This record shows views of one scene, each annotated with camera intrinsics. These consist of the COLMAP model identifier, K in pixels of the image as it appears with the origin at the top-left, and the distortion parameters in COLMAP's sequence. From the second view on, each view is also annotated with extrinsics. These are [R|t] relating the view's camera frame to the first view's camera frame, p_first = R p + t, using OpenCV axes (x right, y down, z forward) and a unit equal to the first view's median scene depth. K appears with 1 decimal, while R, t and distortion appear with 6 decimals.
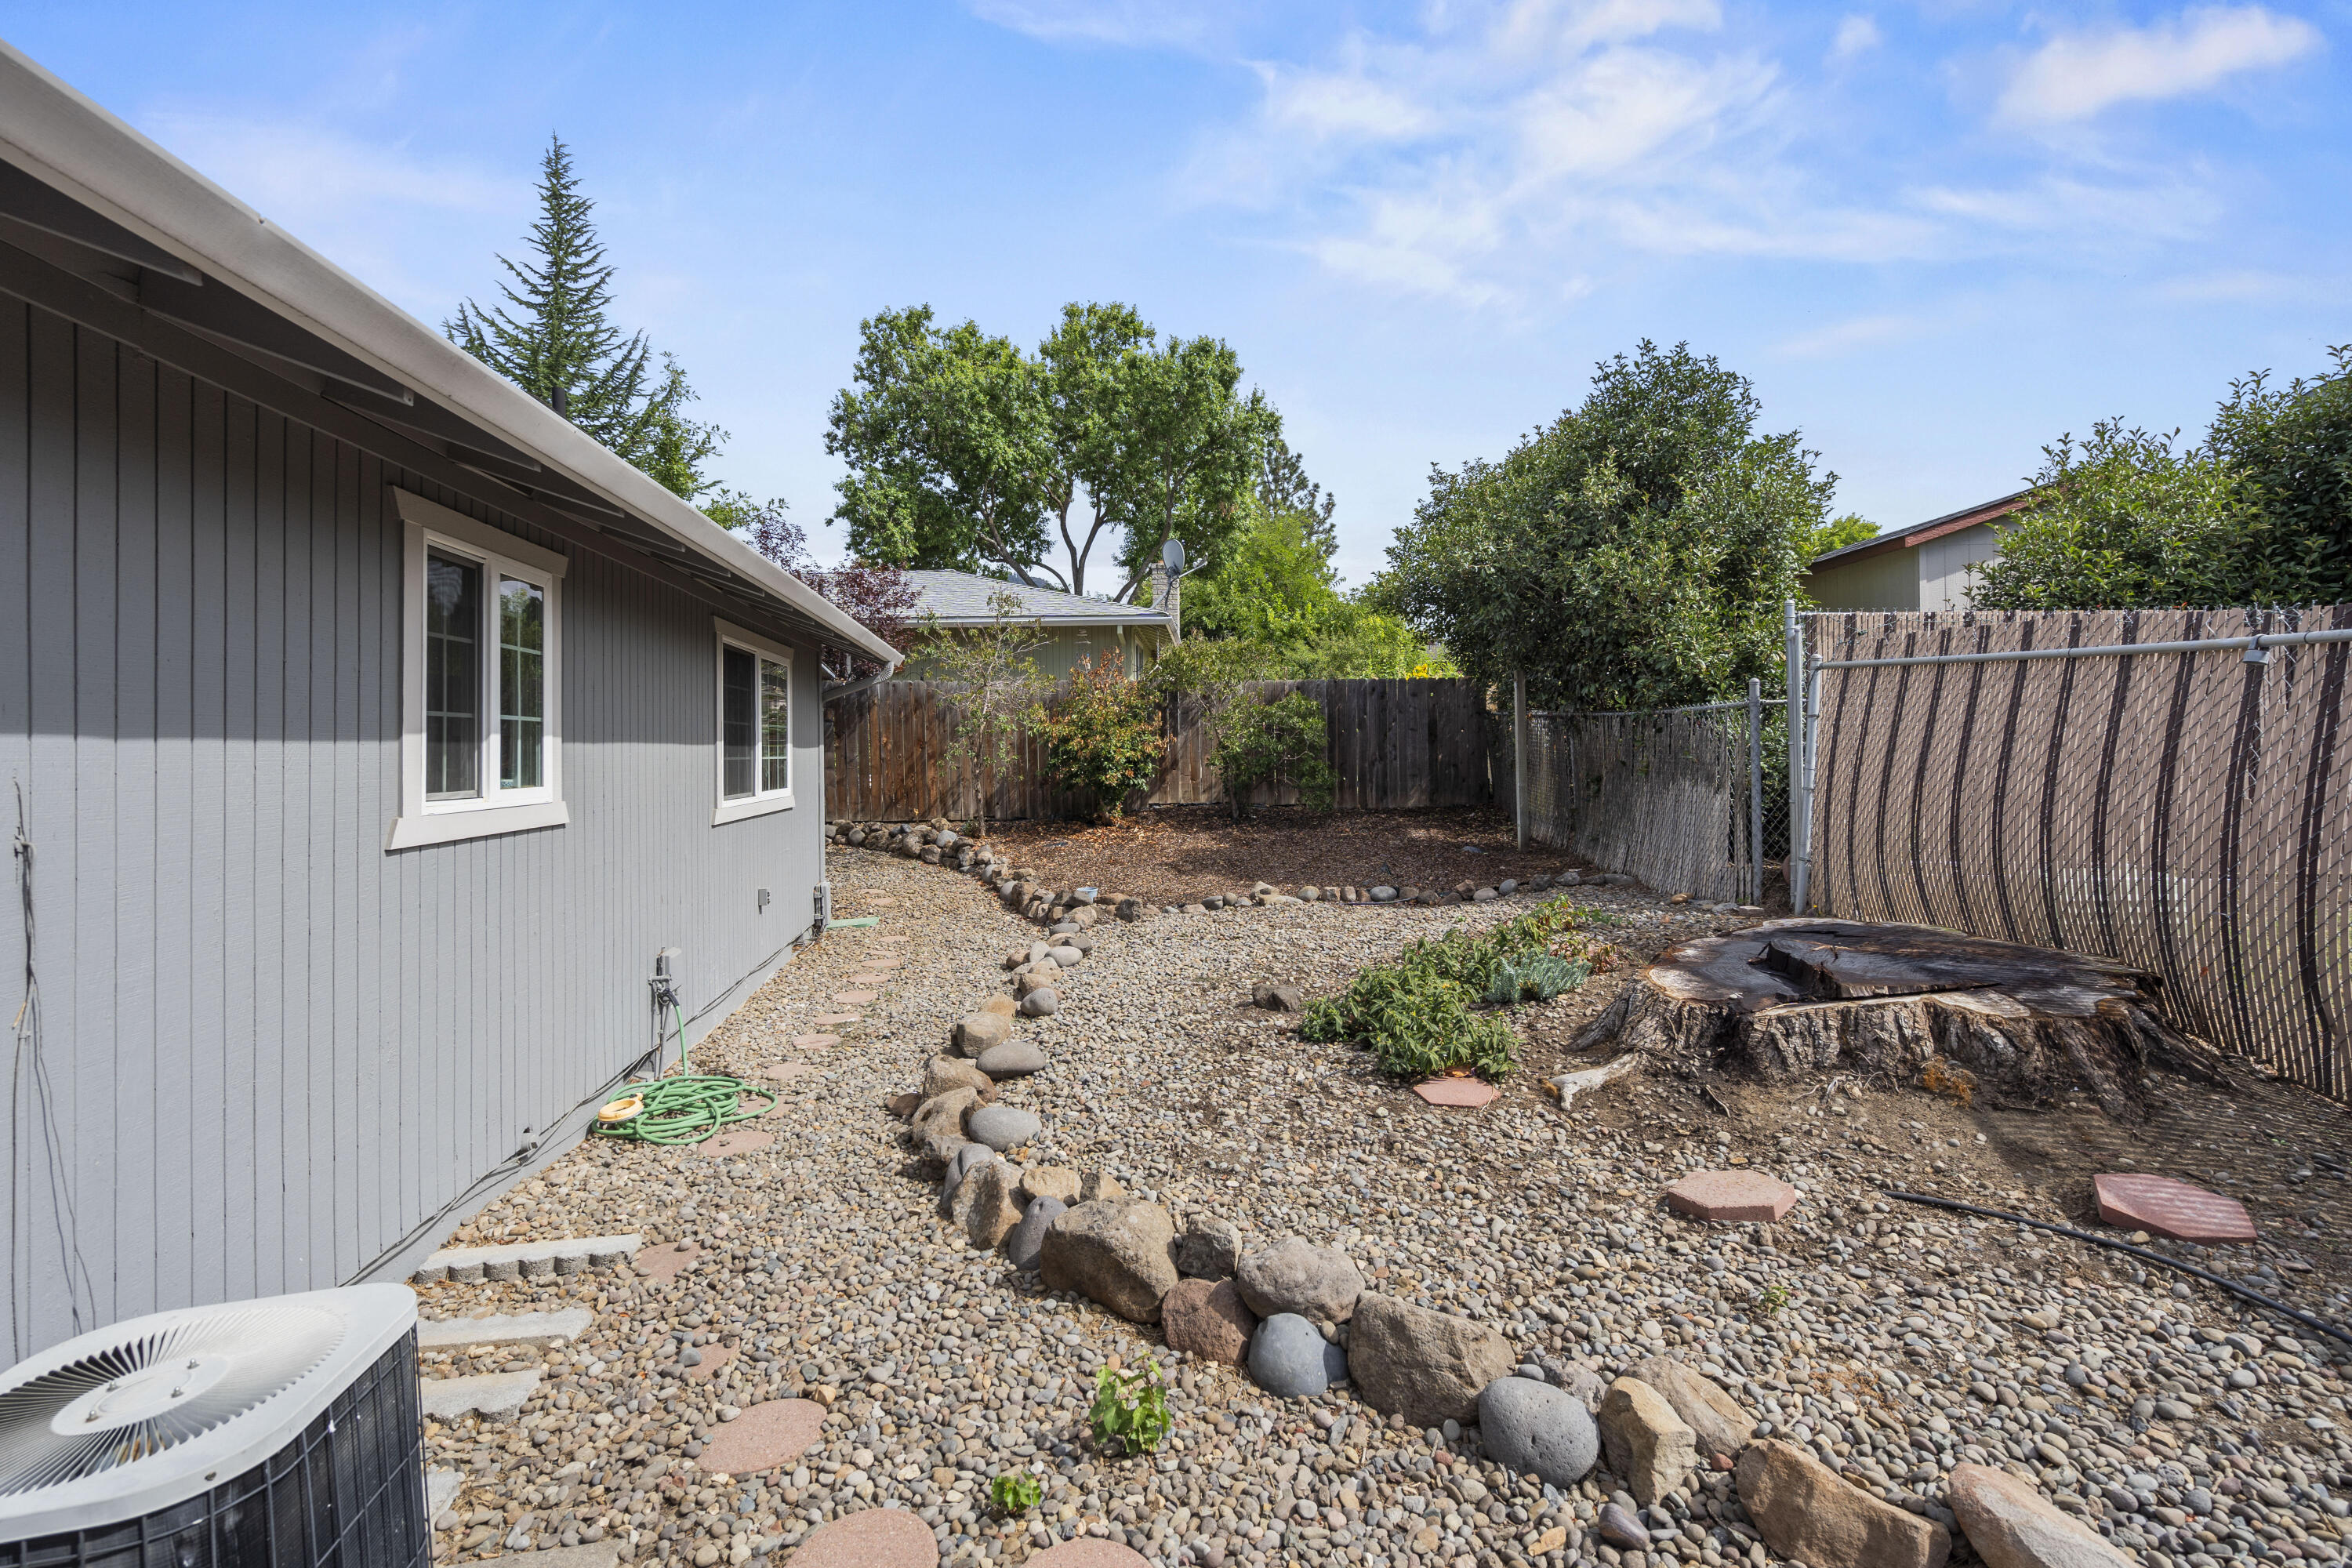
lens RADIAL K [[1076.6, 0, 1177.7], [0, 1076.6, 737.0], [0, 0, 1]] dist [0.000336, 0.000001]
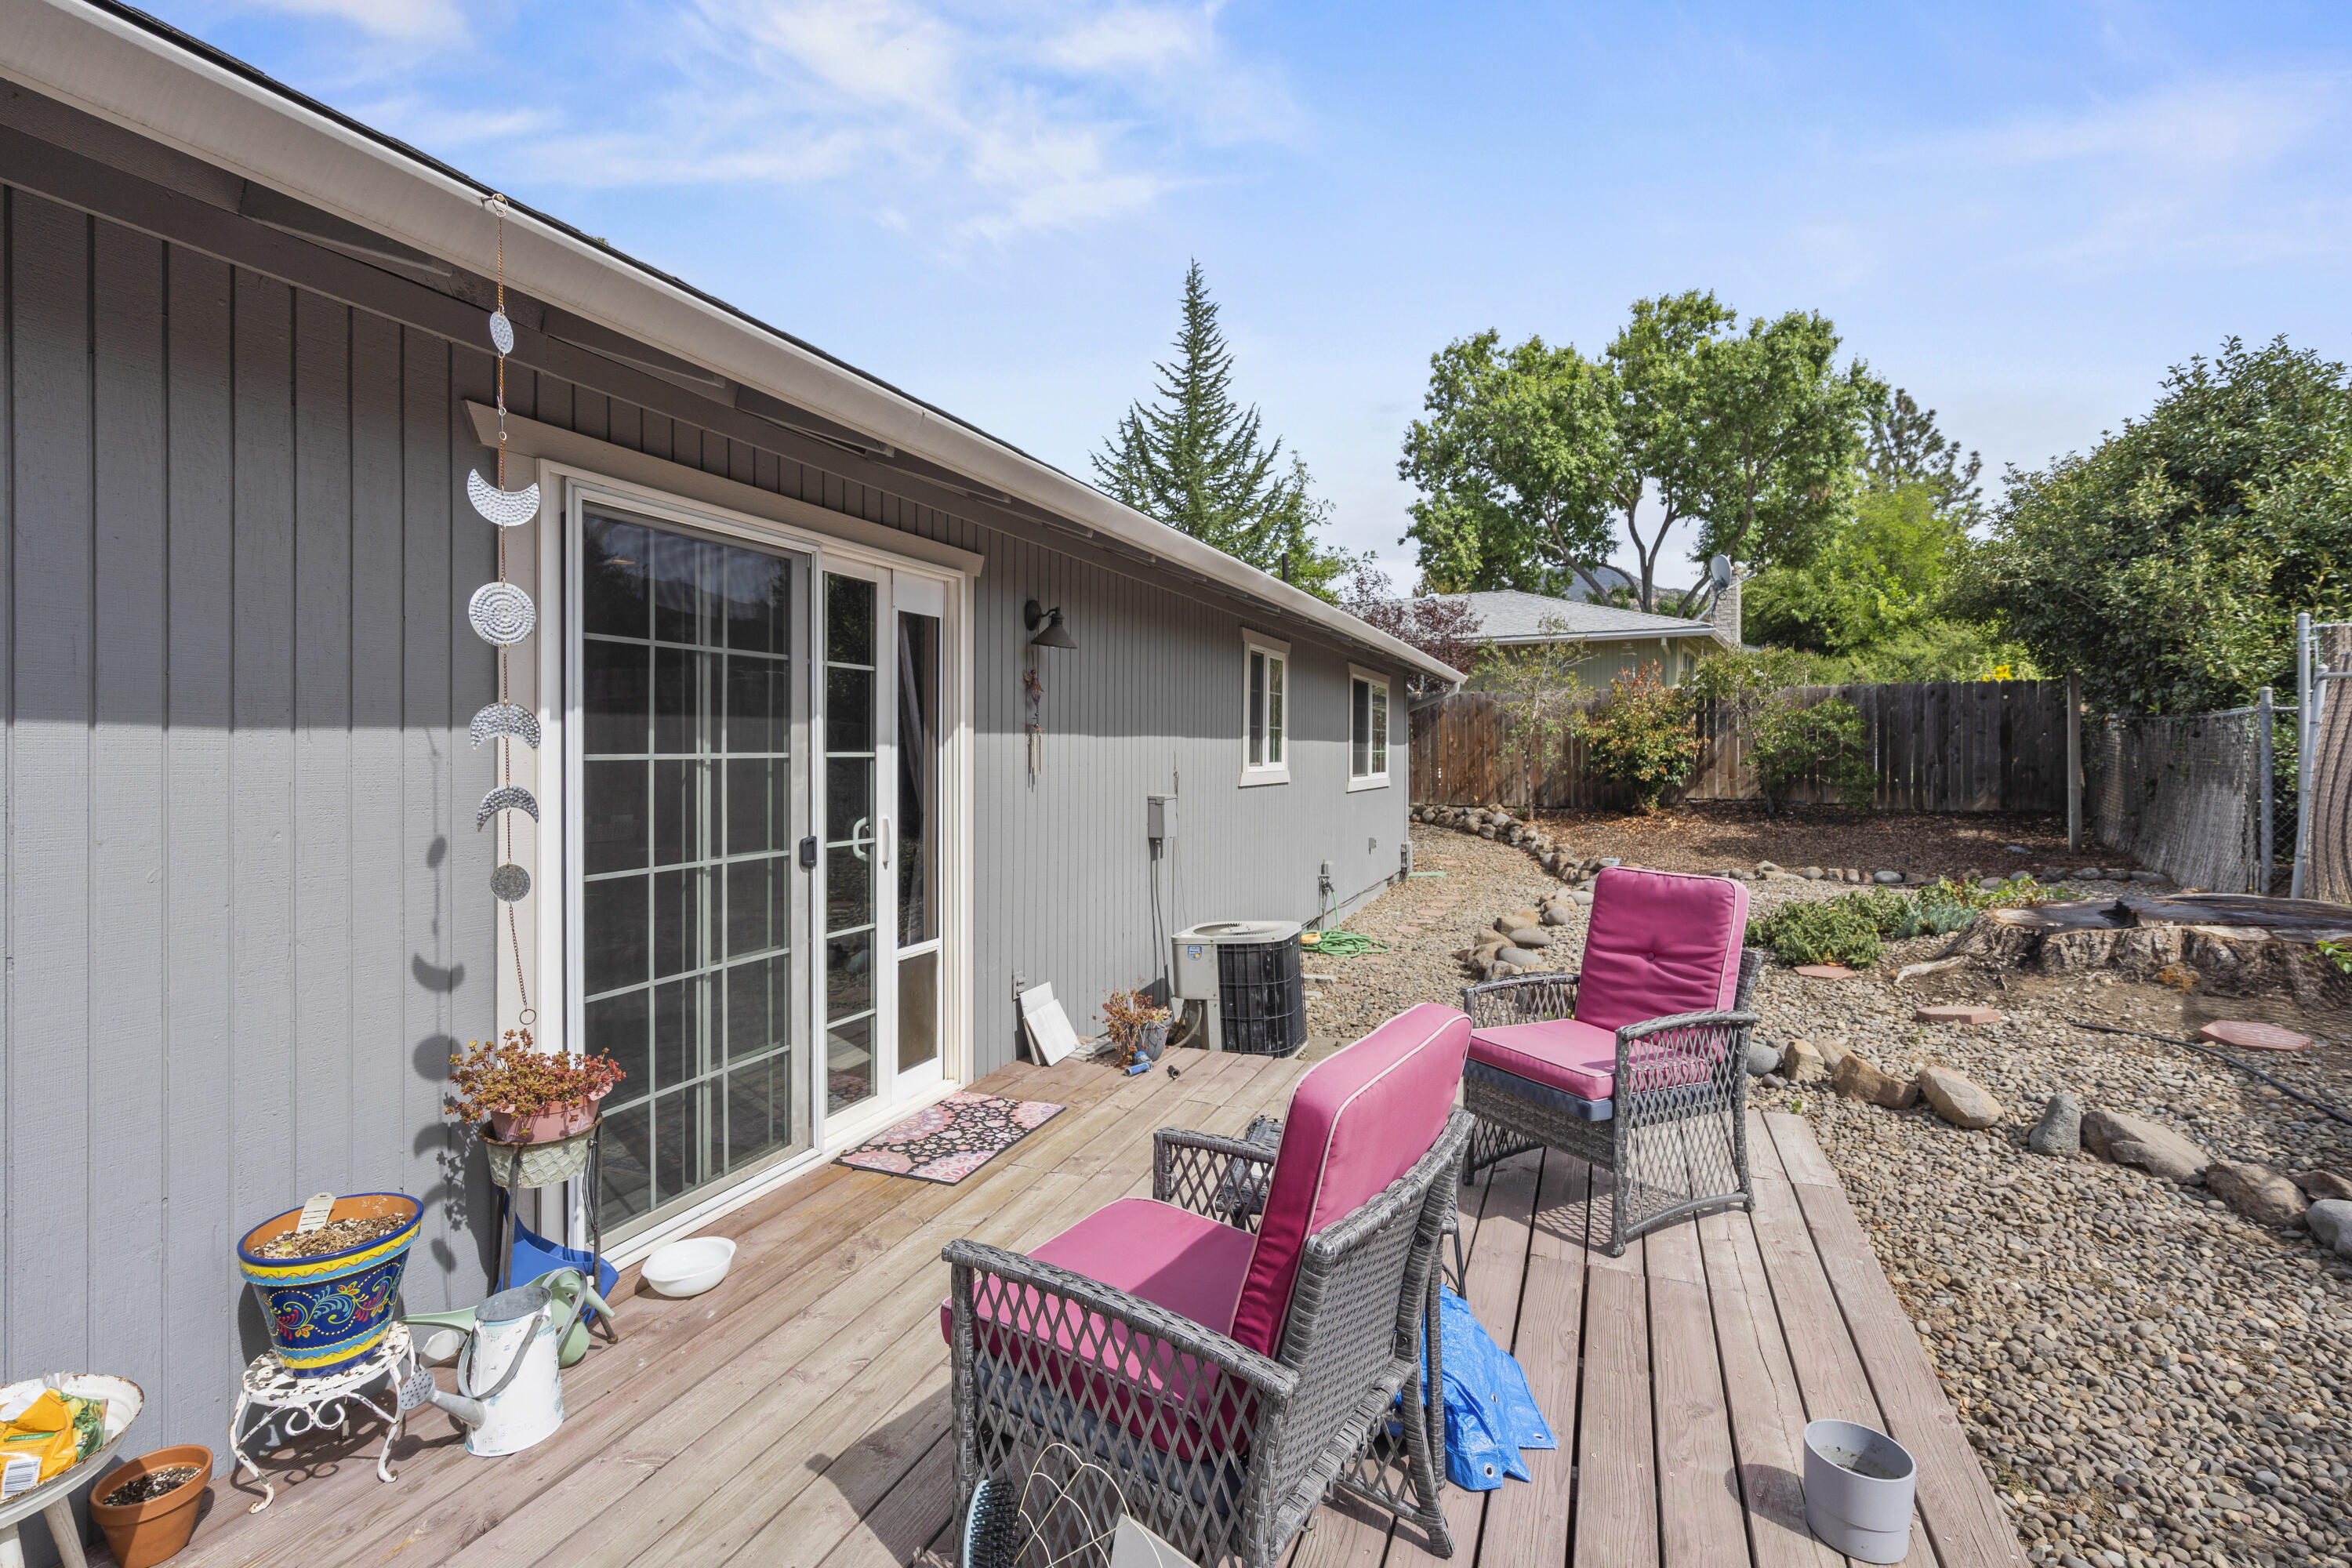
lens RADIAL K [[1091.7, 0, 1177.4], [0, 1091.7, 743.7], [0, 0, 1]] dist [-0.000547, 0.008659]
pose [[0.872906, 0.008154, -0.487820, 0.025856], [-0.005103, 0.999958, 0.007582, -0.000255], [0.487862, -0.004129, 0.872911, -0.098536]]
